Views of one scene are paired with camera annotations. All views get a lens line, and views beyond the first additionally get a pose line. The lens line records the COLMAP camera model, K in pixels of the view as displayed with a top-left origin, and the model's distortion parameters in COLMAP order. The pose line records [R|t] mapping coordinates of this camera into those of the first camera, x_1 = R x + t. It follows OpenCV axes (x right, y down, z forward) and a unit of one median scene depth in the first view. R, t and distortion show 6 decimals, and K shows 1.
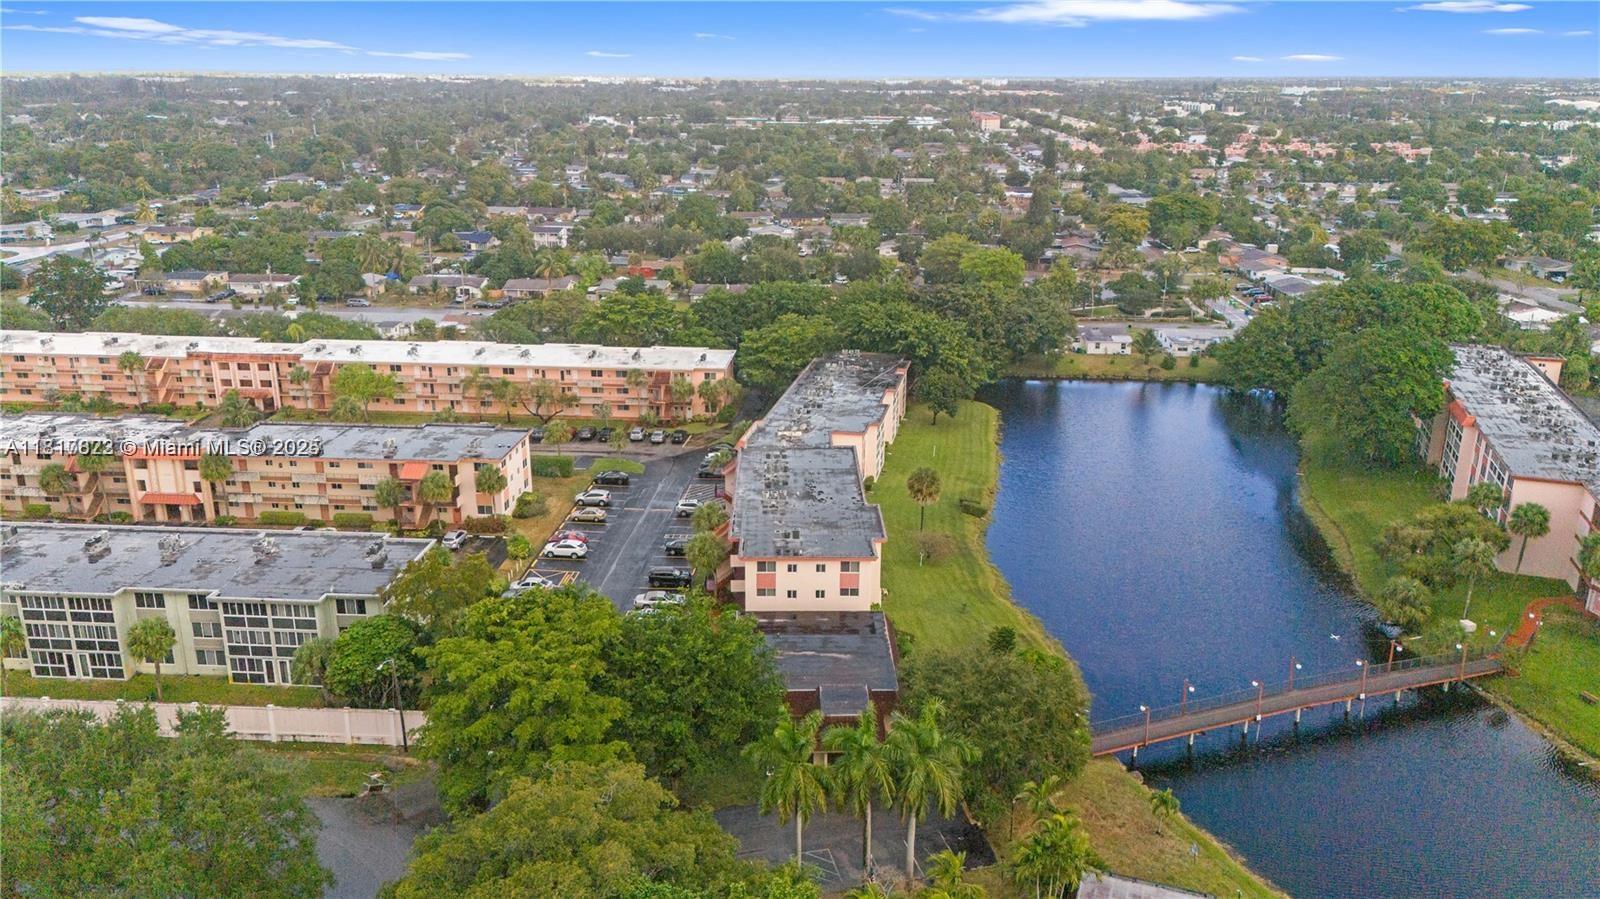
lens RADIAL K [[1186.0, 0, 808.3], [0, 1186.0, 451.8], [0, 0, 1]] dist [0.093102, -0.097179]
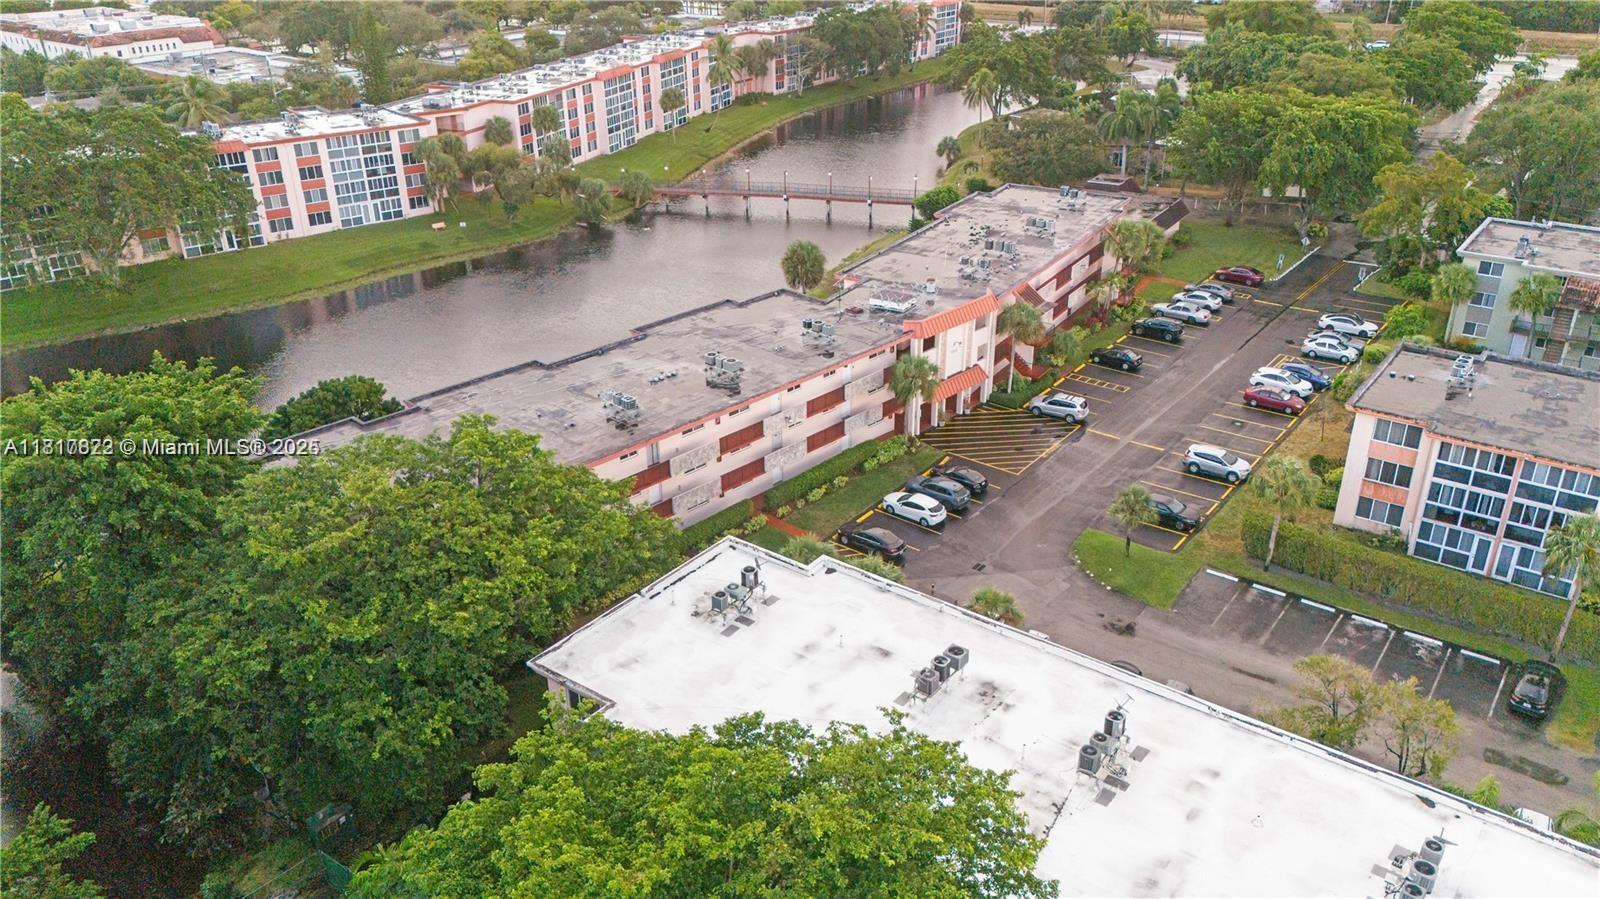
lens RADIAL K [[1186.0, 0, 808.3], [0, 1186.0, 451.8], [0, 0, 1]] dist [0.093102, -0.097179]
pose [[-0.833740, -0.241971, 0.496314, -0.295721], [0.171863, 0.740489, 0.649722, -0.356770], [-0.524729, 0.626998, -0.575790, 1.397731]]
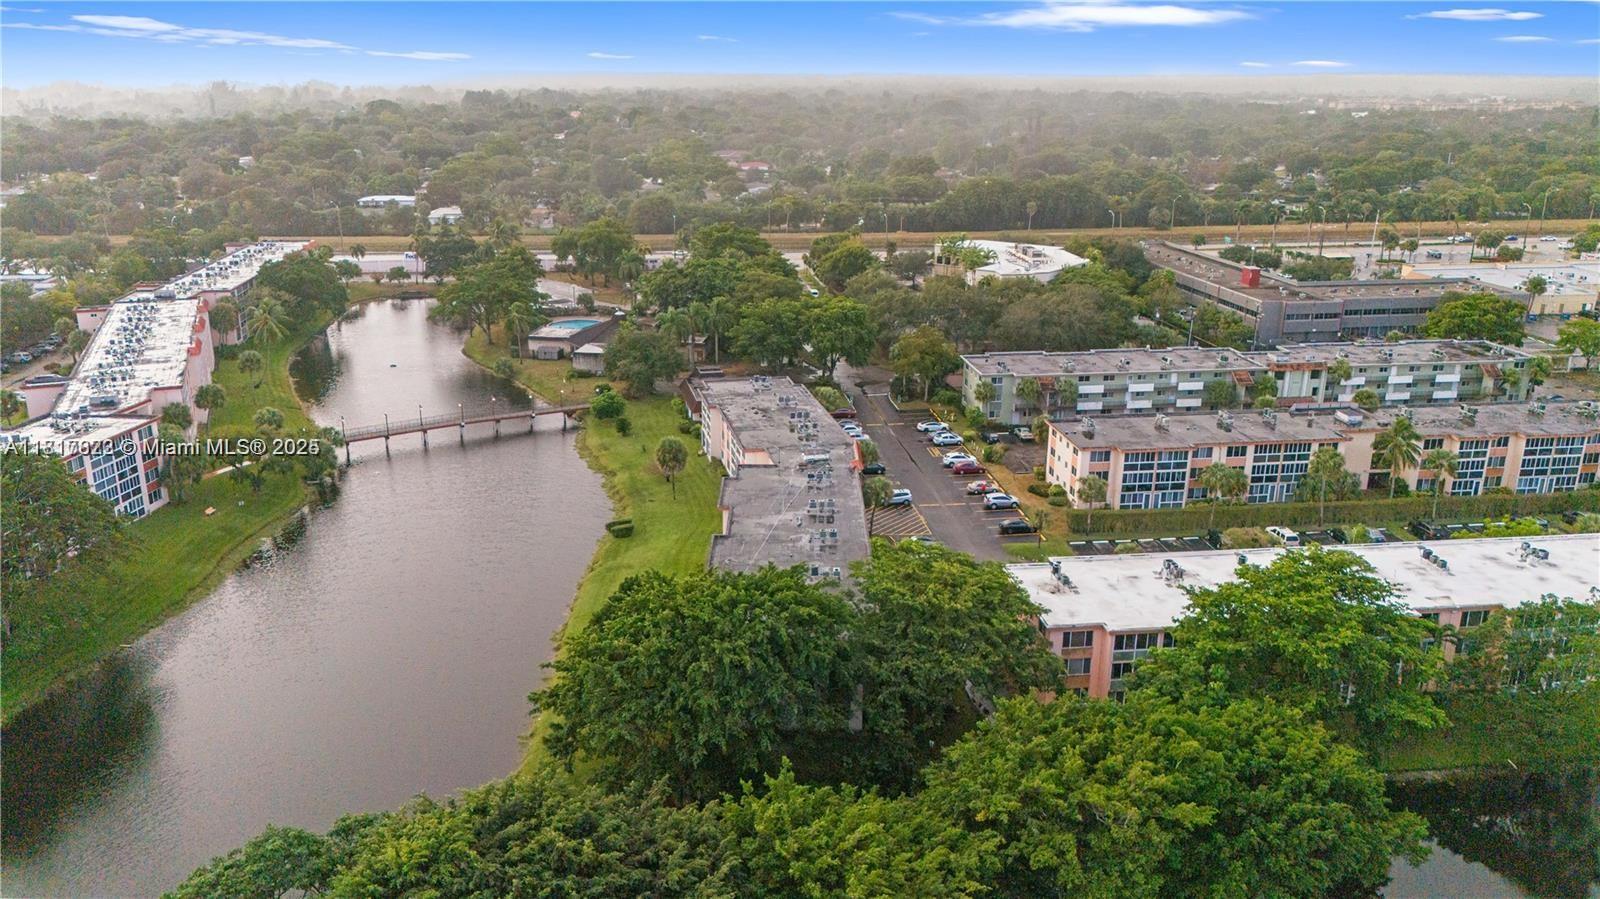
lens RADIAL K [[1186.0, 0, 808.3], [0, 1186.0, 451.8], [0, 0, 1]] dist [0.093102, -0.097179]
pose [[-0.980786, 0.044105, -0.190038, 0.167113], [-0.074210, 0.816538, 0.572502, -0.552109], [0.180423, 0.575605, -0.797576, 1.724295]]
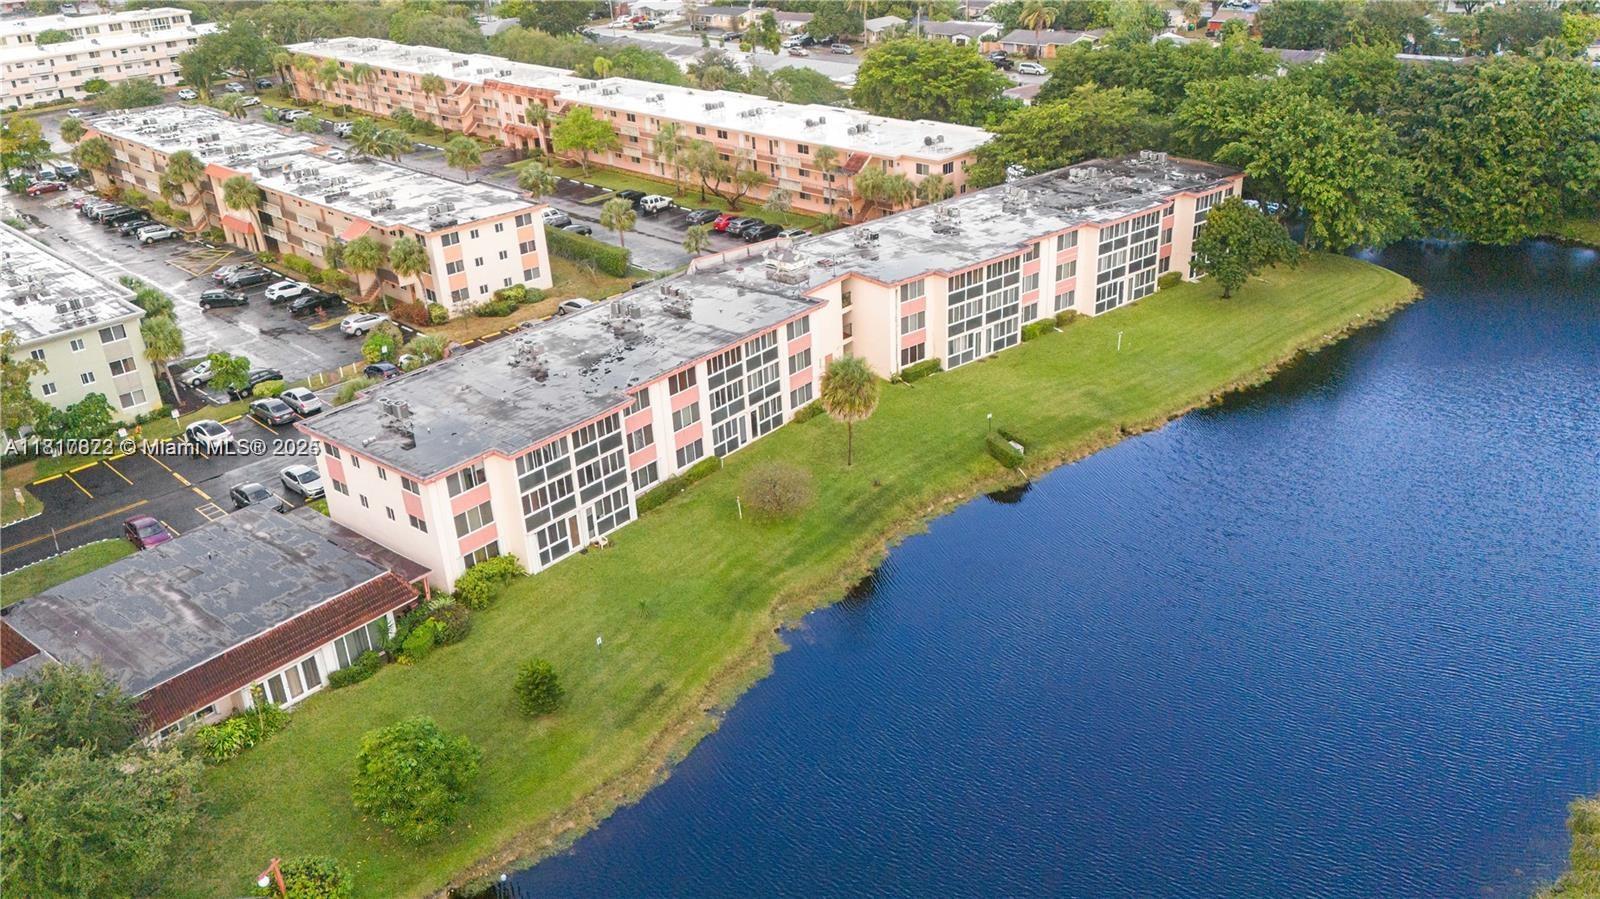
lens RADIAL K [[1268.4, 0, 812.5], [0, 1268.4, 450.7], [0, 0, 1]] dist [0.091810, -0.112705]
pose [[0.756890, 0.248728, -0.604360, 0.424674], [-0.149878, 0.966161, 0.209925, -0.062962], [0.636124, -0.068310, 0.768557, 0.469602]]
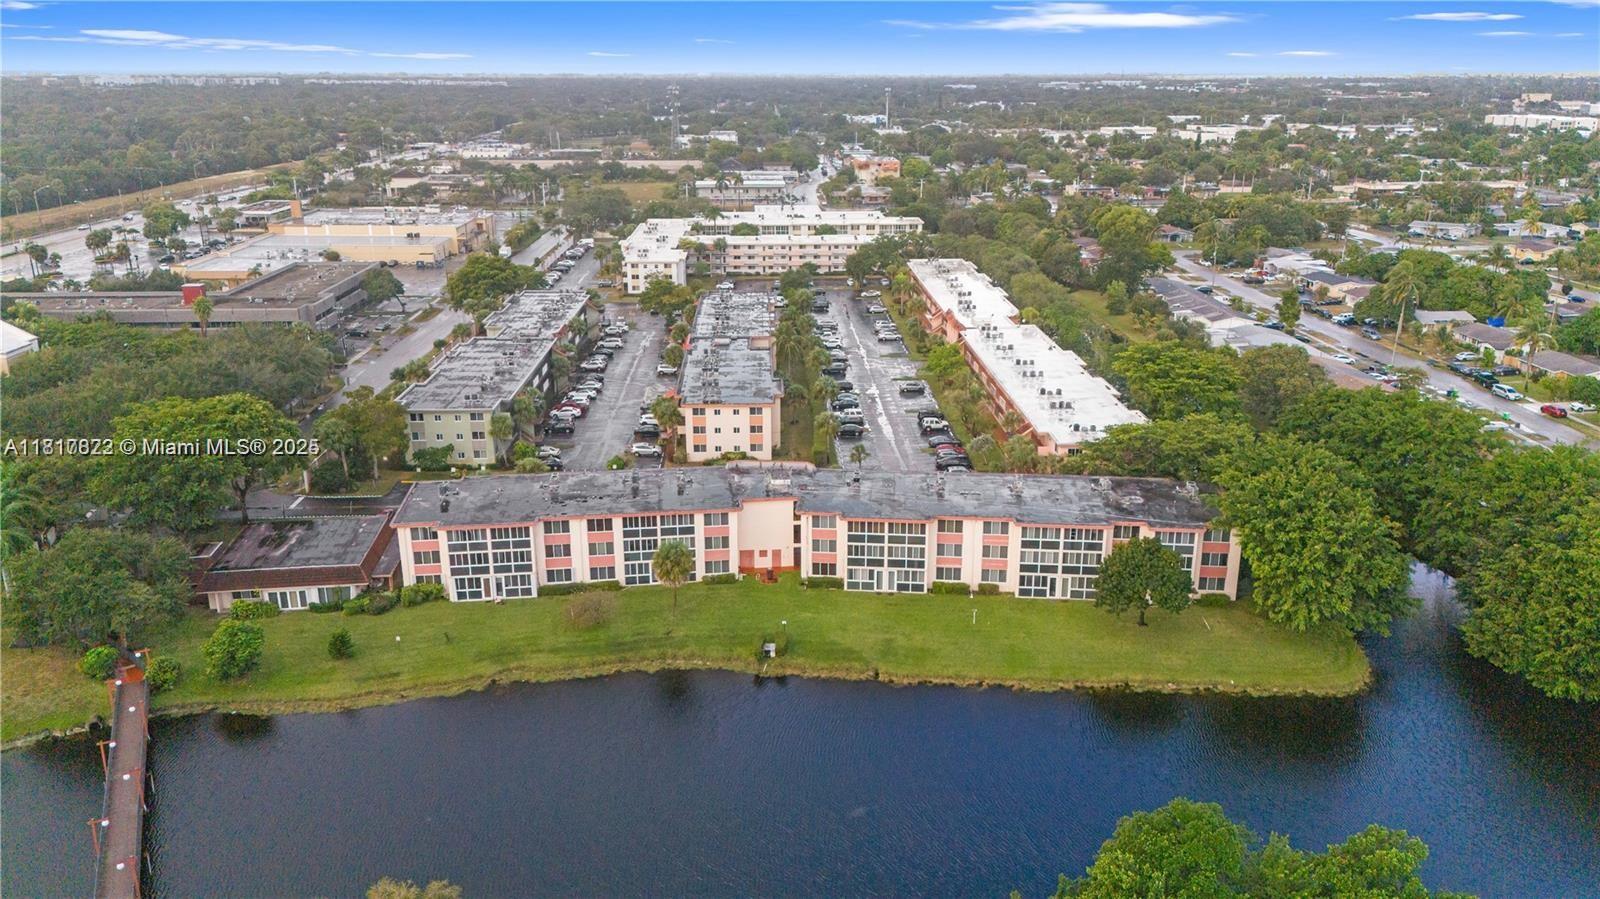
lens RADIAL K [[1174.5, 0, 811.4], [0, 1174.5, 450.5], [0, 0, 1]] dist [0.143489, -0.263380]
pose [[0.106058, 0.296465, -0.949136, 0.802147], [-0.300145, 0.919542, 0.253683, -0.261795], [0.947979, 0.257974, 0.186508, 0.837736]]
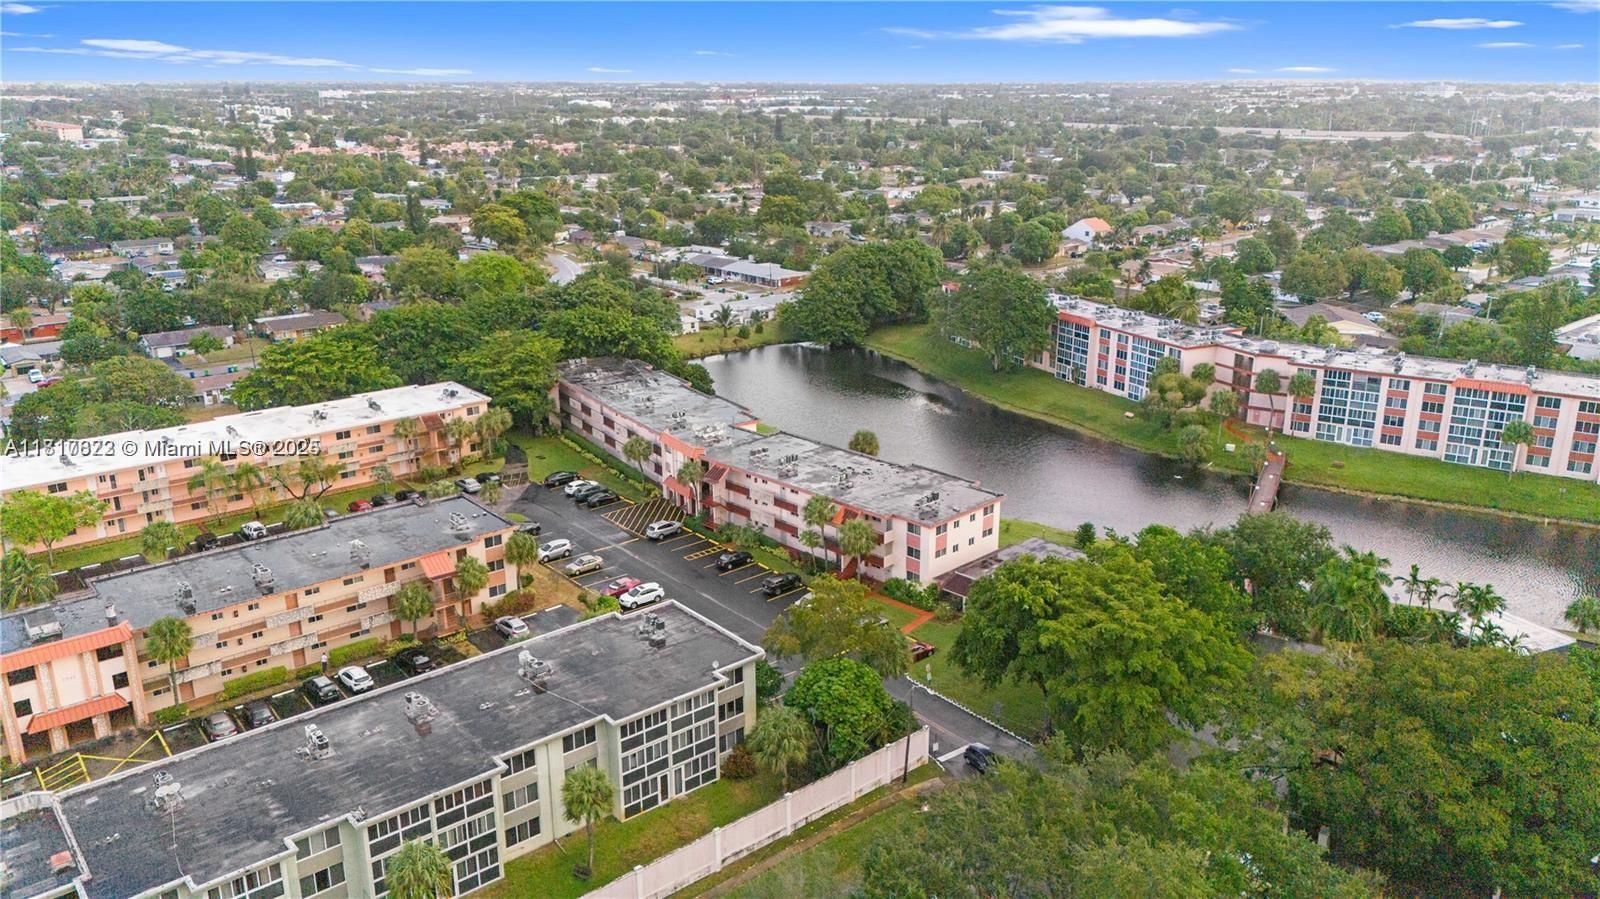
lens RADIAL K [[1174.5, 0, 811.4], [0, 1174.5, 450.5], [0, 0, 1]] dist [0.143489, -0.263380]
pose [[0.720368, -0.217407, 0.658638, -0.598502], [0.218095, 0.972438, 0.082452, -0.064181], [-0.658410, 0.084250, 0.747929, 0.200249]]
